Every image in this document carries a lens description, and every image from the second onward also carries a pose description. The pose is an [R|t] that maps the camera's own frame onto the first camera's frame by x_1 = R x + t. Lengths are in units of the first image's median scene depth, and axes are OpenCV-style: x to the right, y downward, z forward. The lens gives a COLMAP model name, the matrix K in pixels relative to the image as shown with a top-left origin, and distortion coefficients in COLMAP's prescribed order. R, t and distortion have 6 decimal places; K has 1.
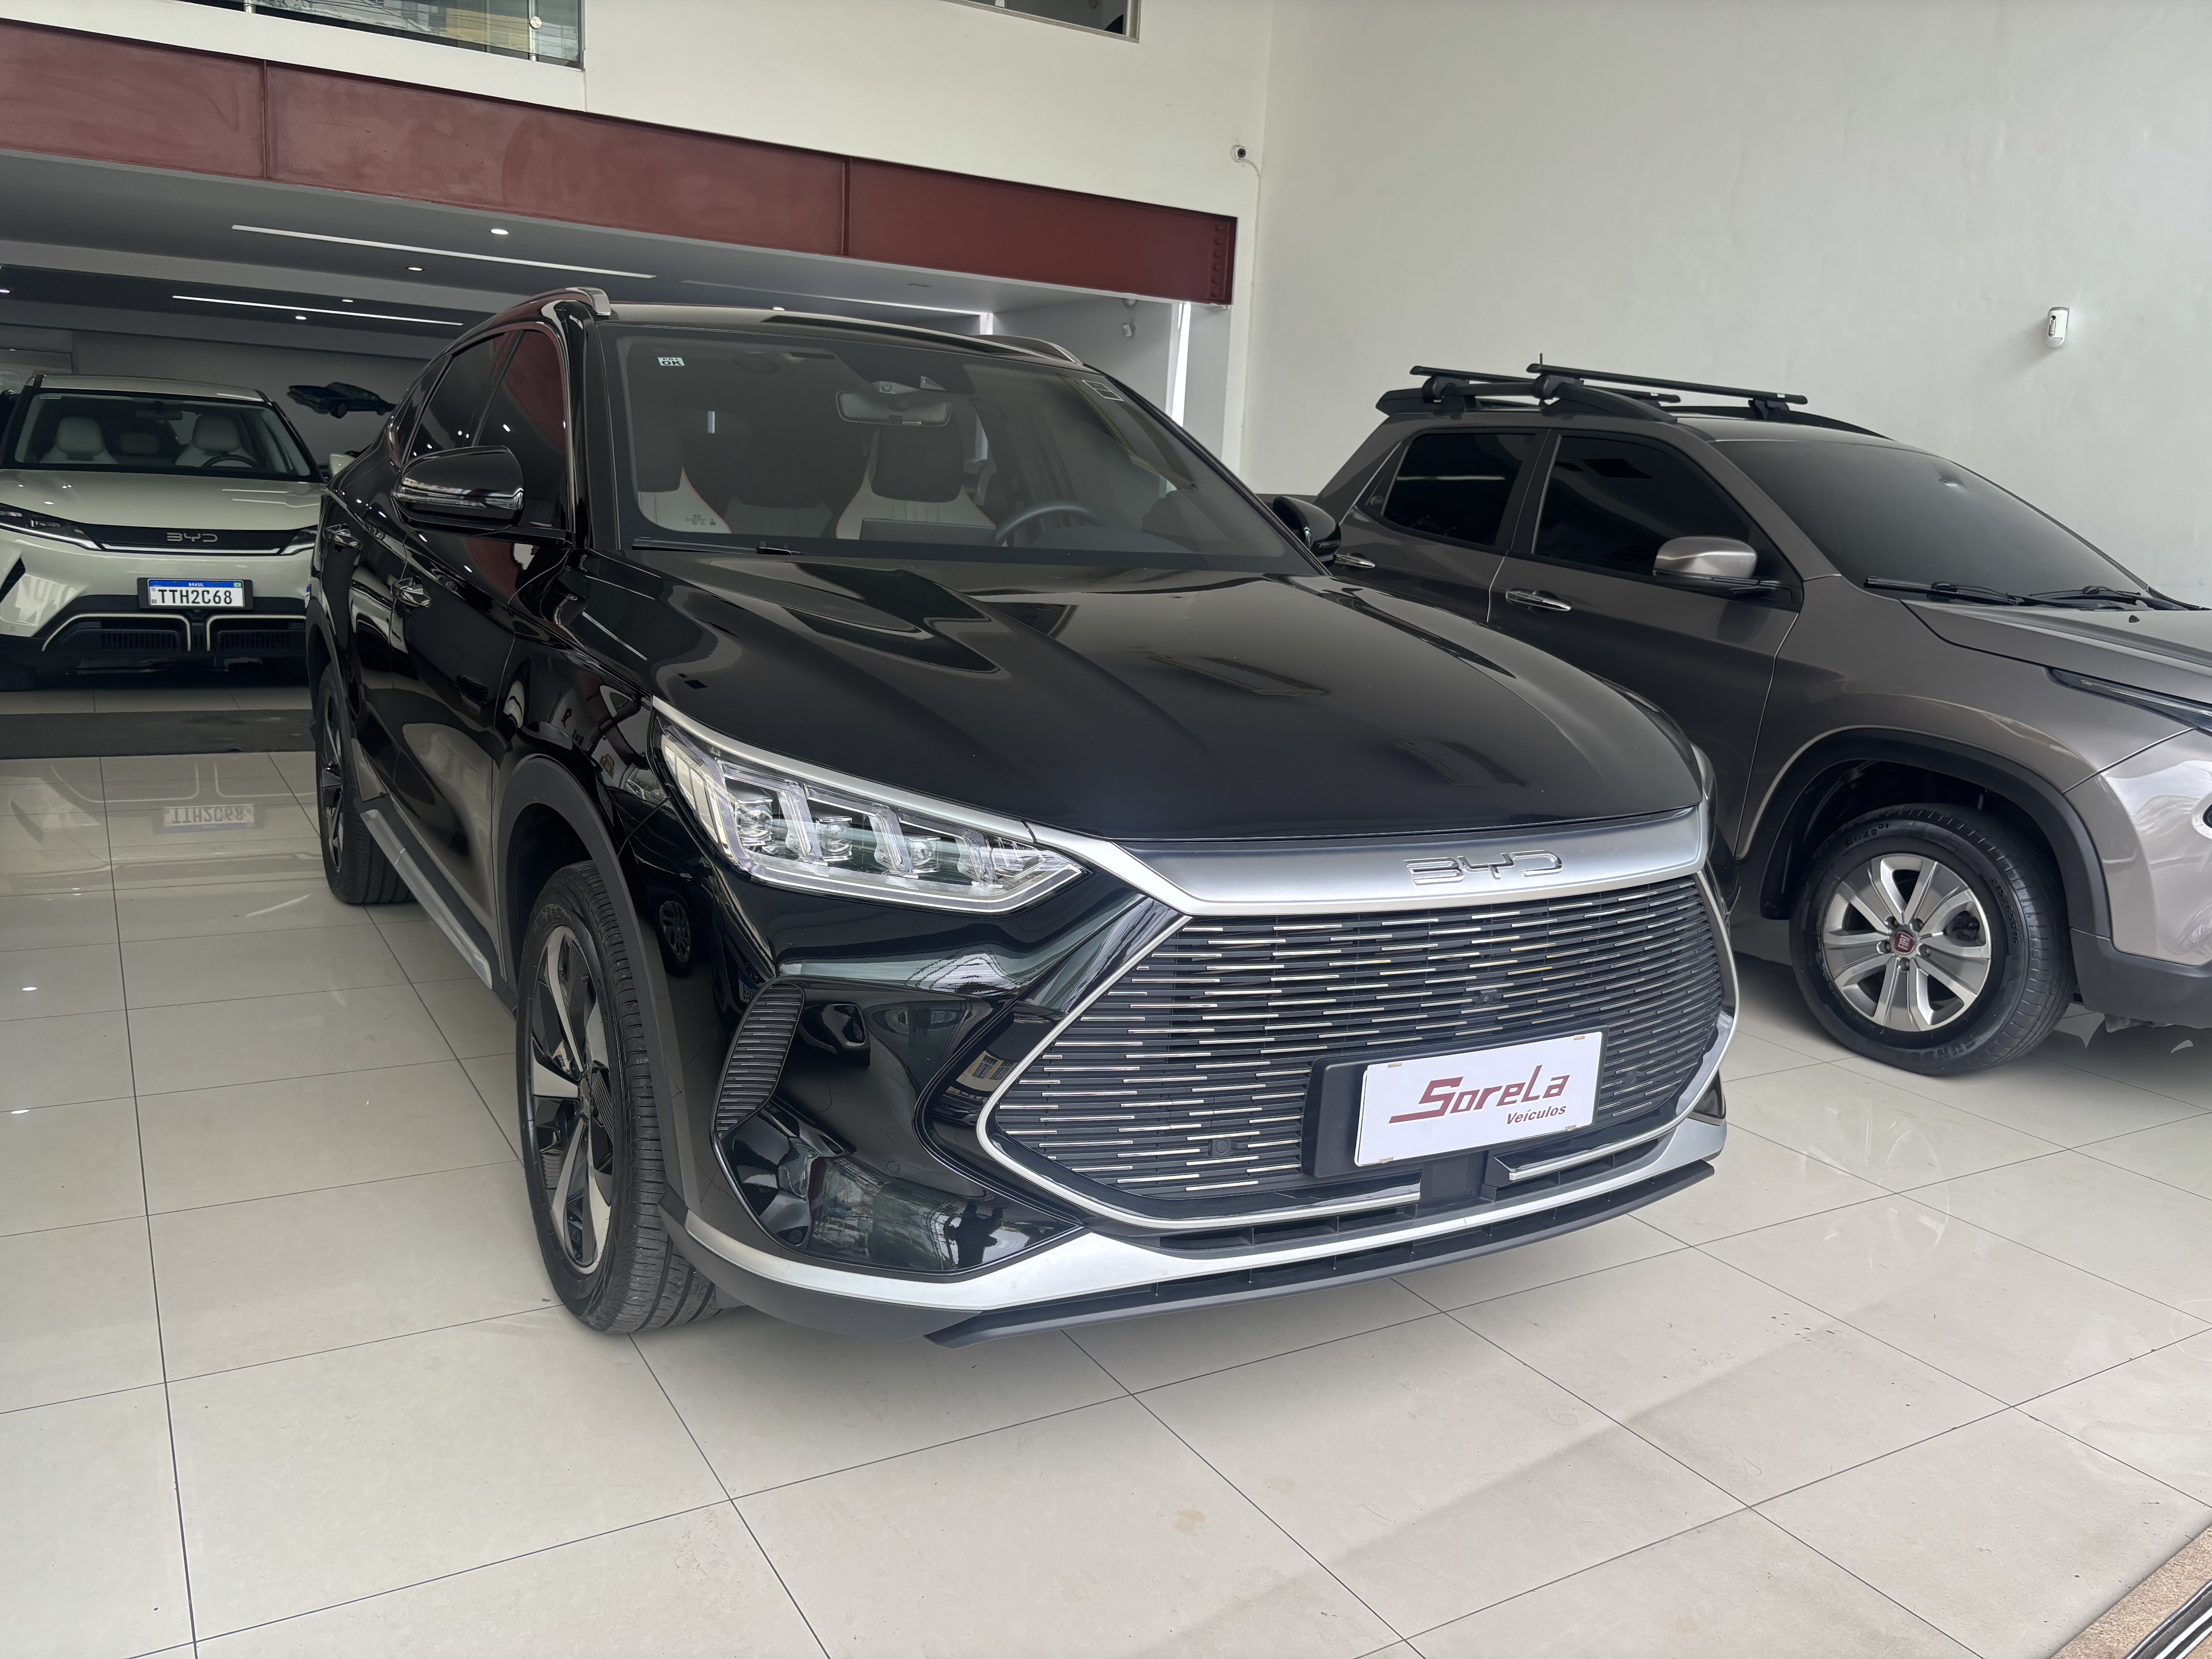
lens RADIAL K [[1686.1, 0, 1083.7], [0, 1686.1, 832.3], [0, 0, 1]] dist [0.002821, -0.005553]
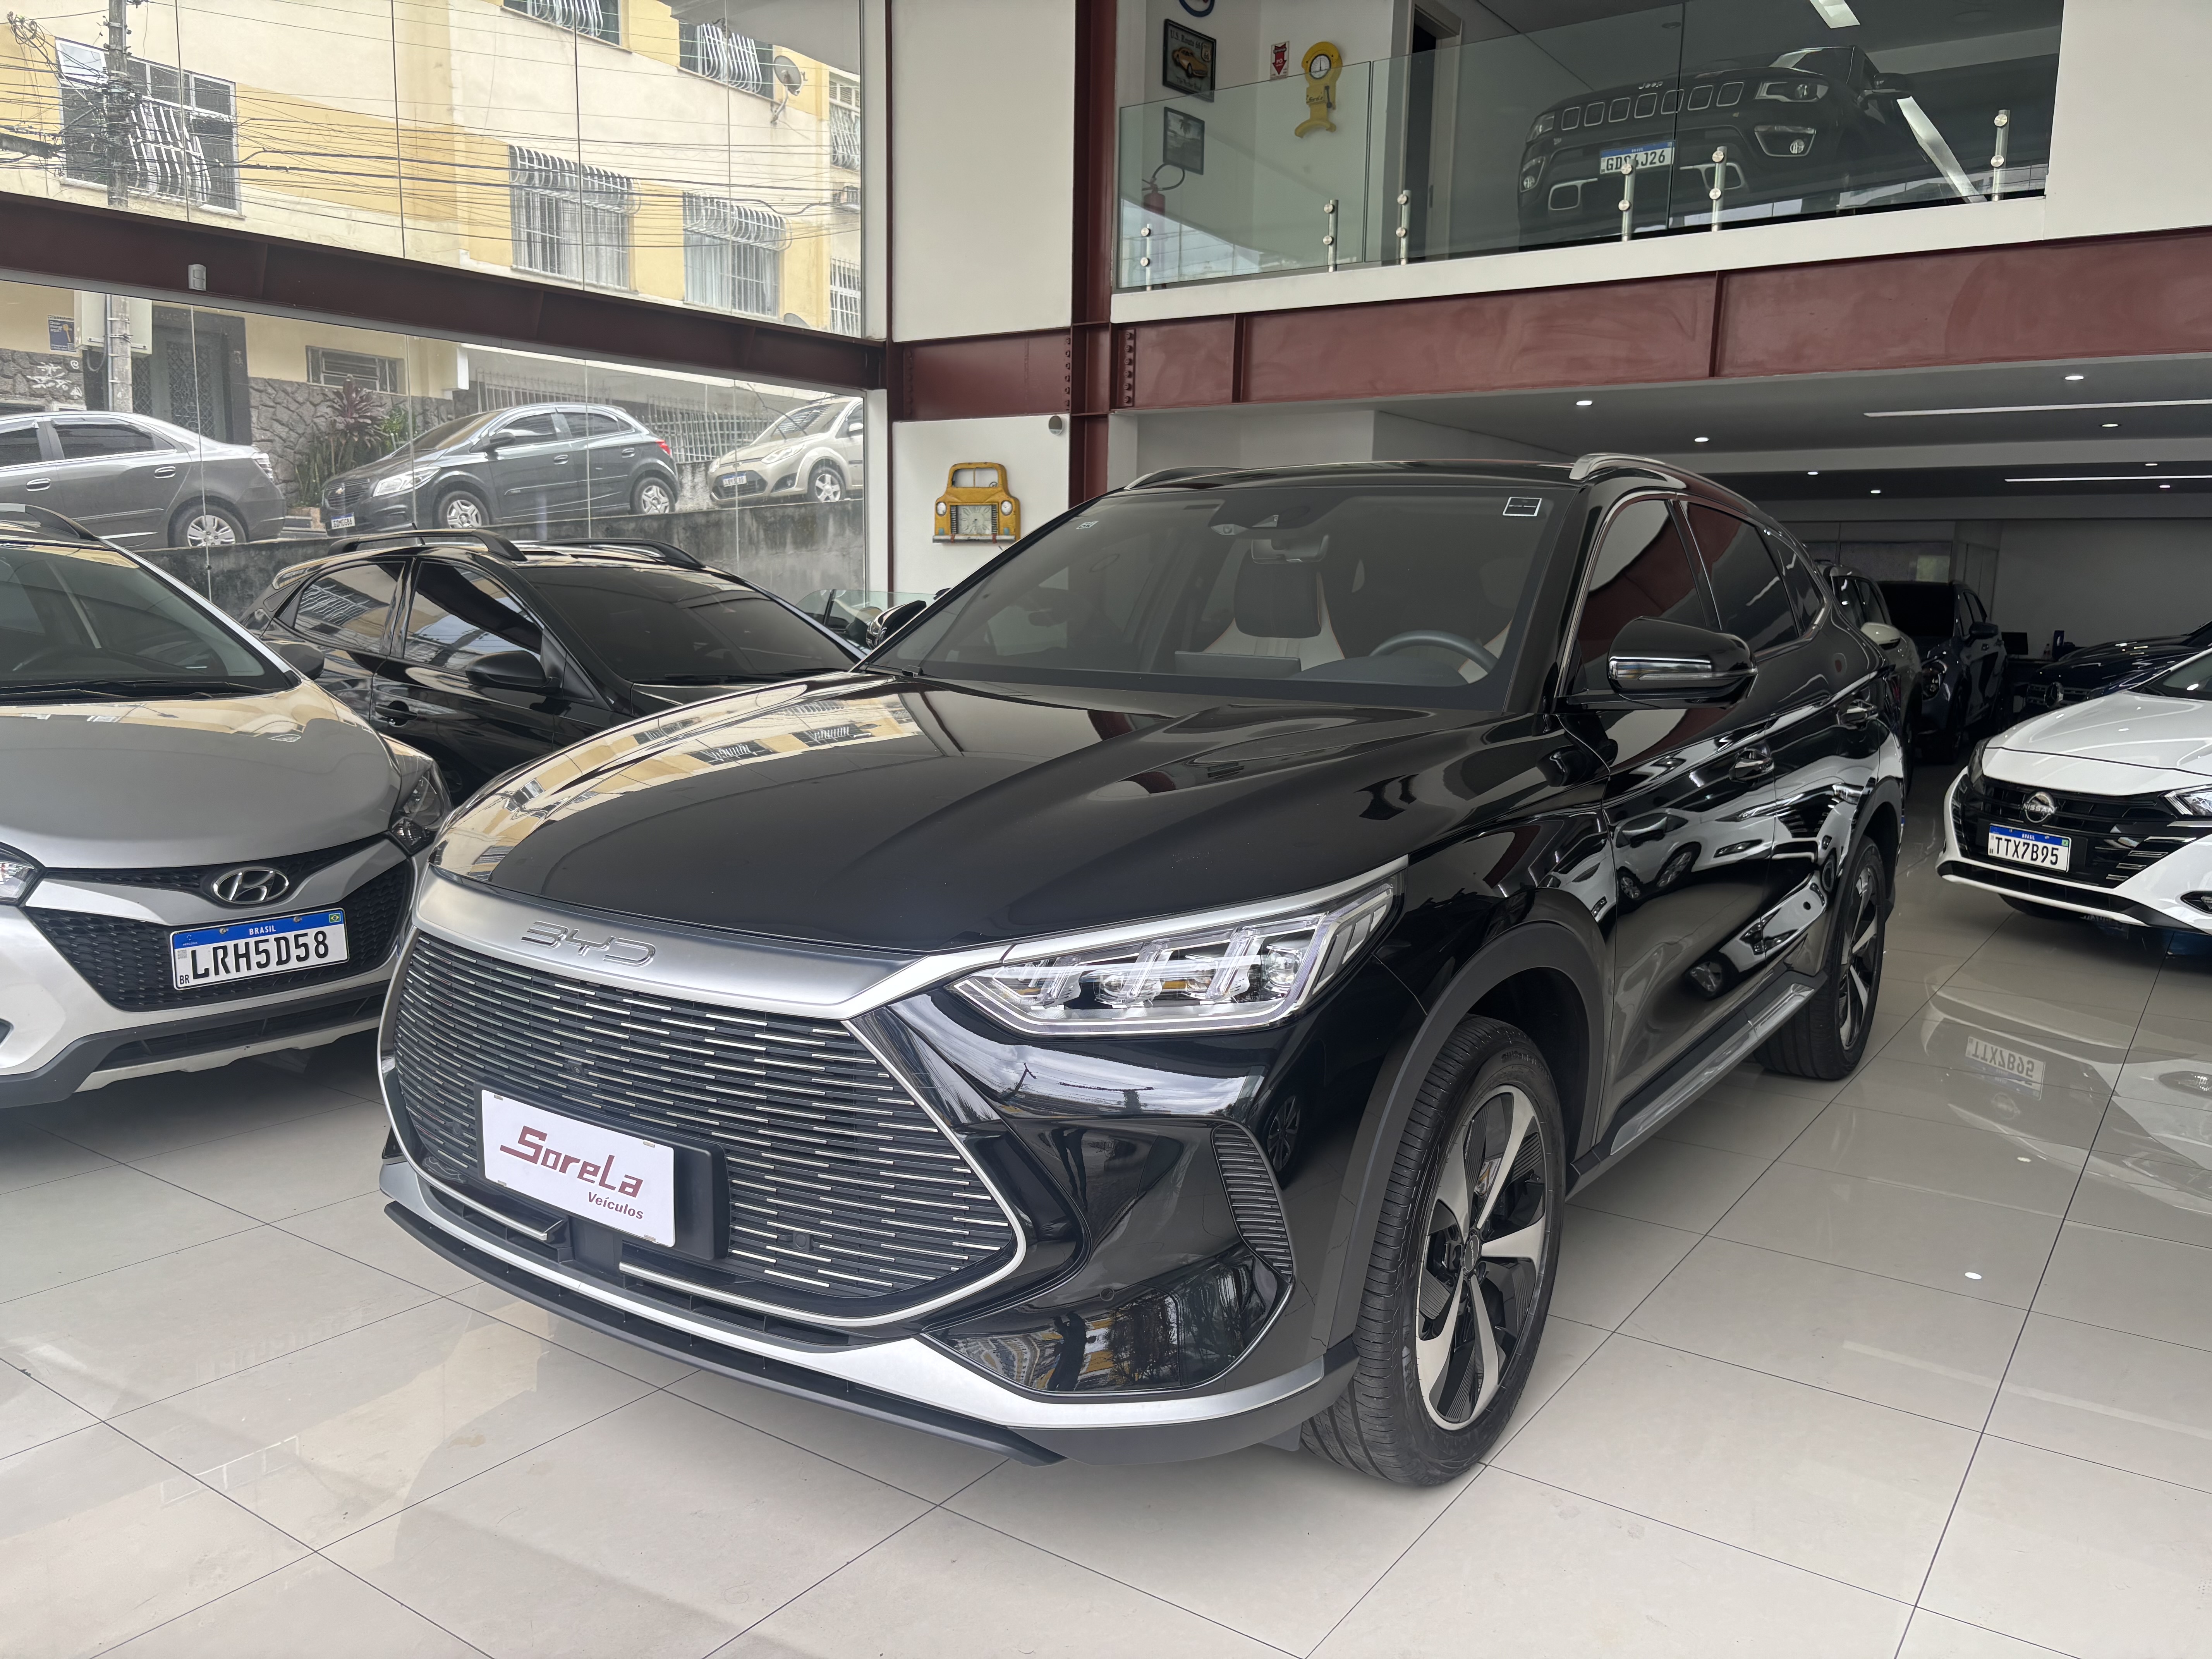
lens RADIAL K [[1686.1, 0, 1083.7], [0, 1686.1, 832.3], [0, 0, 1]] dist [0.002821, -0.005553]
pose [[0.414258, 0.075867, -0.906992, 1.151593], [-0.174480, 0.984657, 0.002671, -0.092689], [0.893279, 0.157145, 0.421139, 0.714114]]
